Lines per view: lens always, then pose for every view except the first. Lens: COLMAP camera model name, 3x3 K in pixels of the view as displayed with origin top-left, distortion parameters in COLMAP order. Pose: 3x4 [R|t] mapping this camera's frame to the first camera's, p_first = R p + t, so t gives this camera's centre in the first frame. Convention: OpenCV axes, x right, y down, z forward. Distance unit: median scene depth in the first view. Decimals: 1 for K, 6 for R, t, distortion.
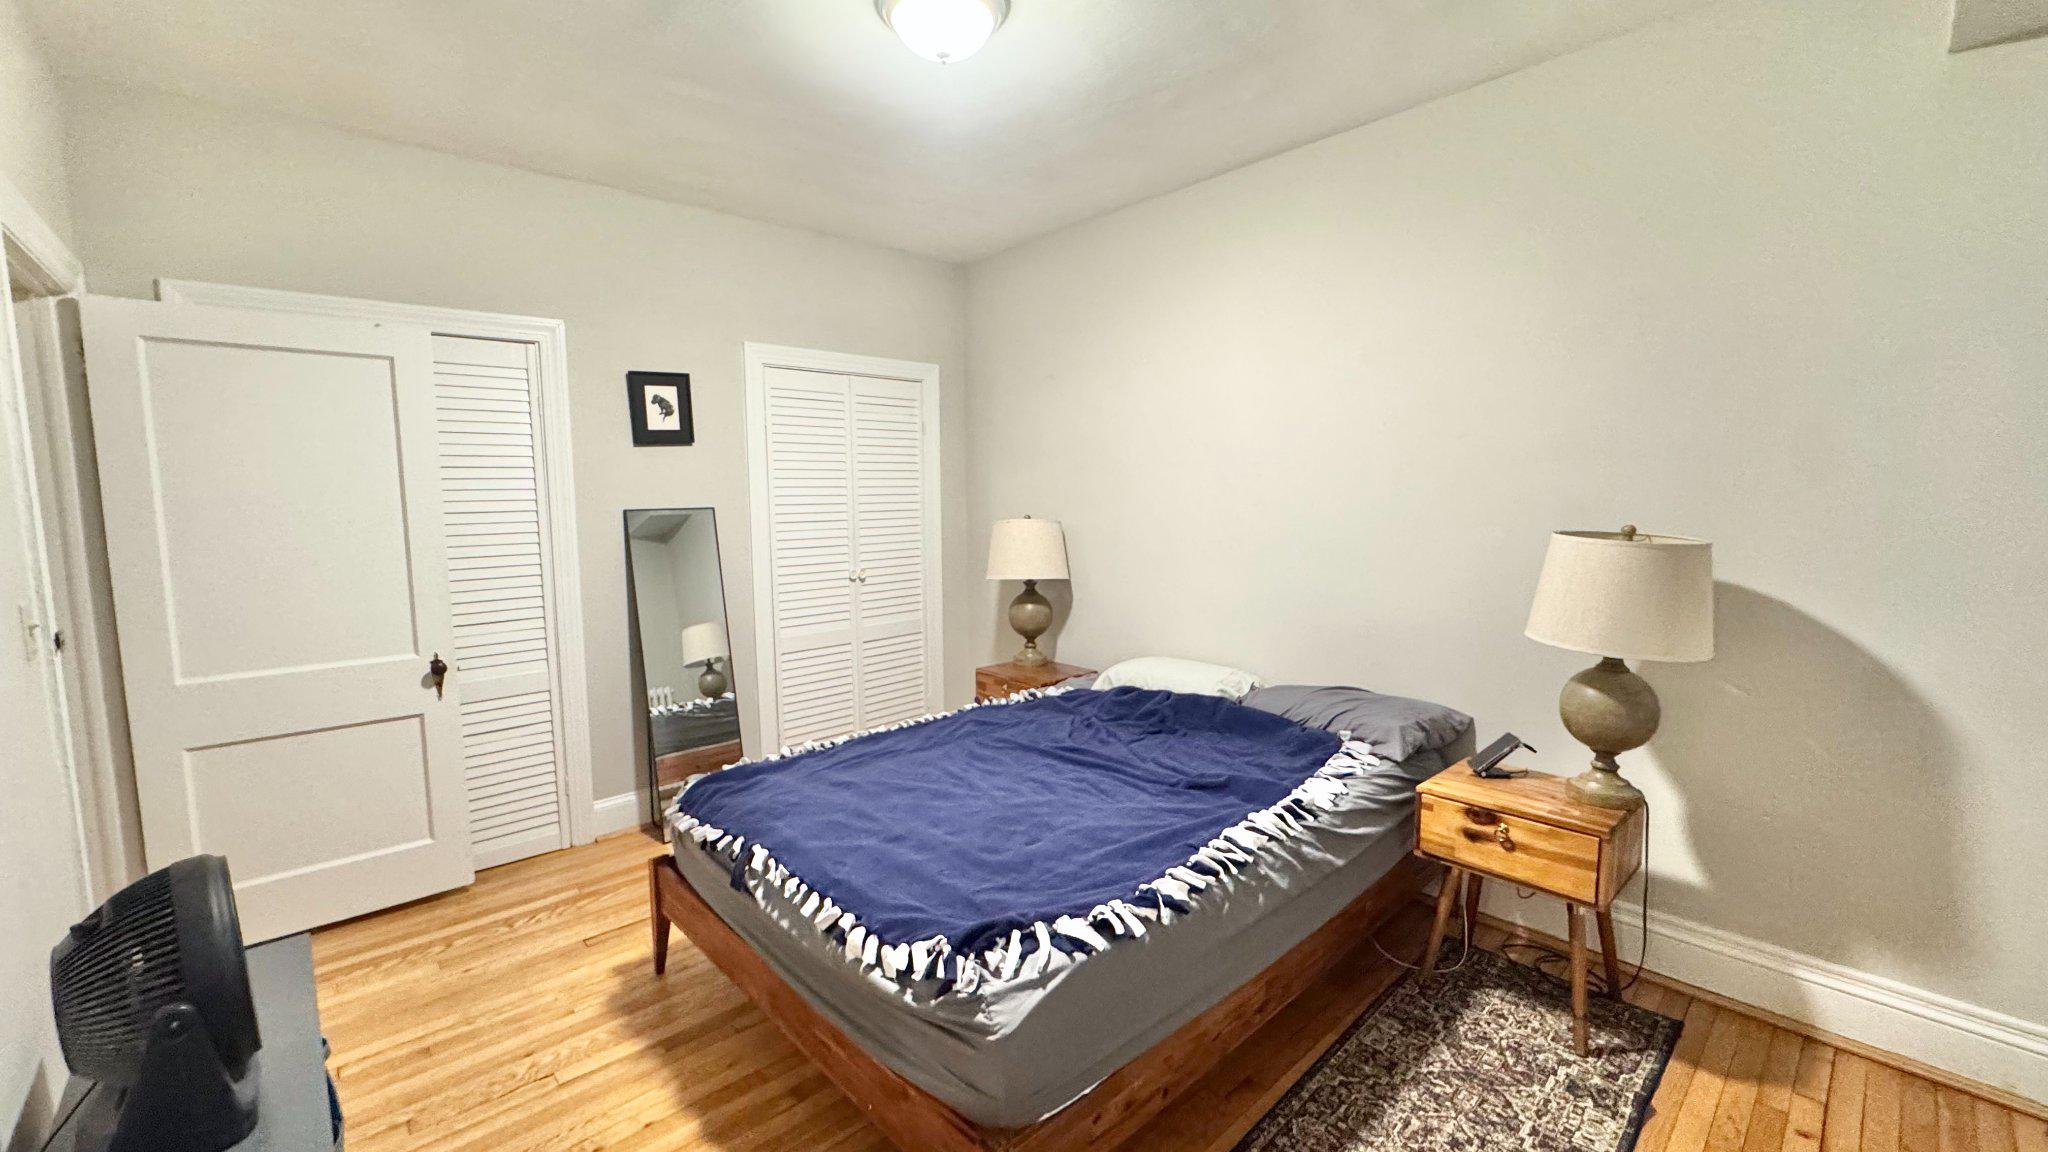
lens RADIAL K [[820.6, 0, 1026.4], [0, 820.6, 571.0], [0, 0, 1]] dist [0.004236, -0.000284]
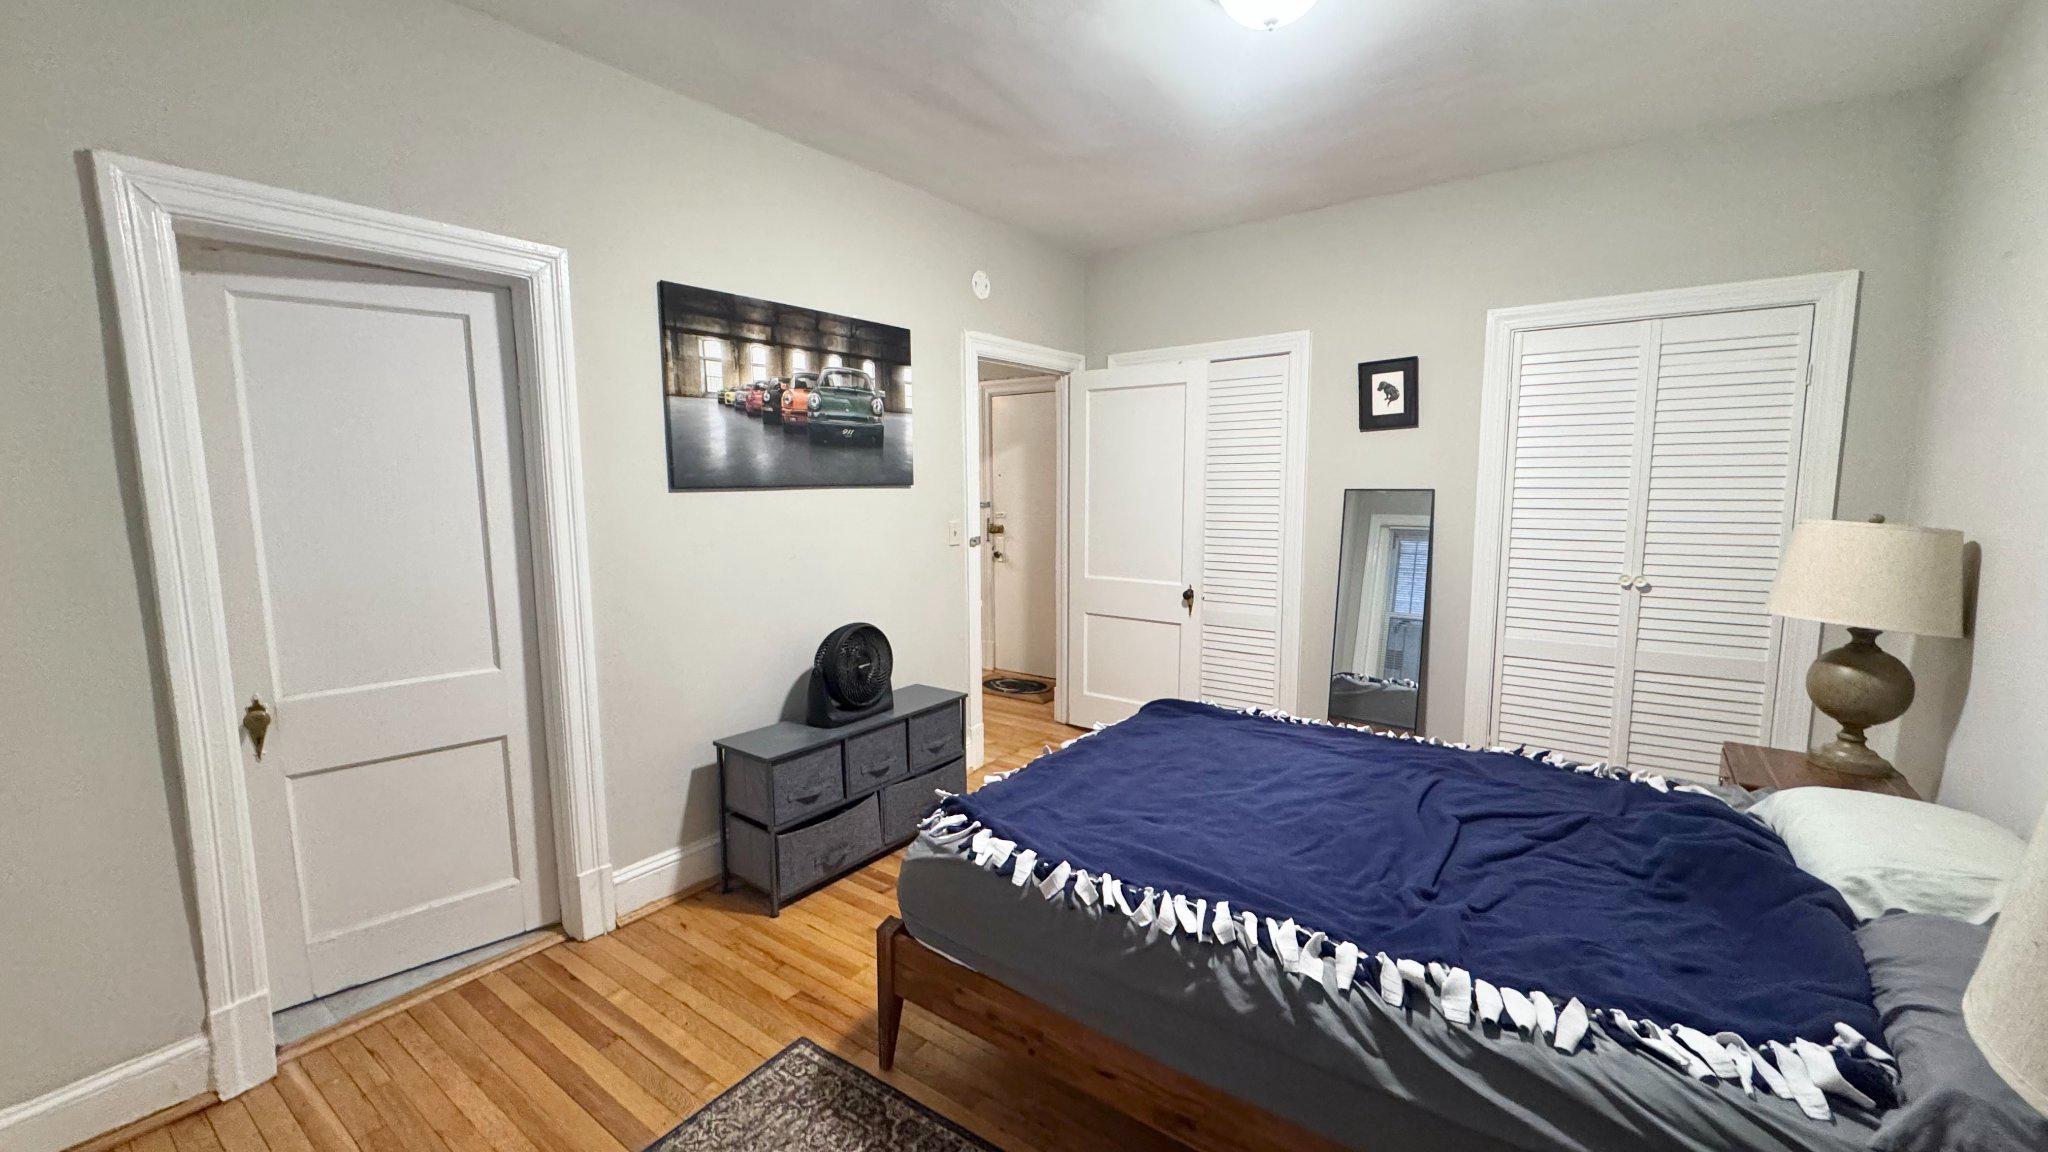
lens RADIAL K [[820.6, 0, 1028.1], [0, 820.6, 582.0], [0, 0, 1]] dist [0.004236, -0.000284]
pose [[0.189194, 0.134442, -0.972693, 0.533847], [-0.093009, 0.988583, 0.118547, -0.040930], [0.977525, 0.068040, 0.199538, 0.354230]]
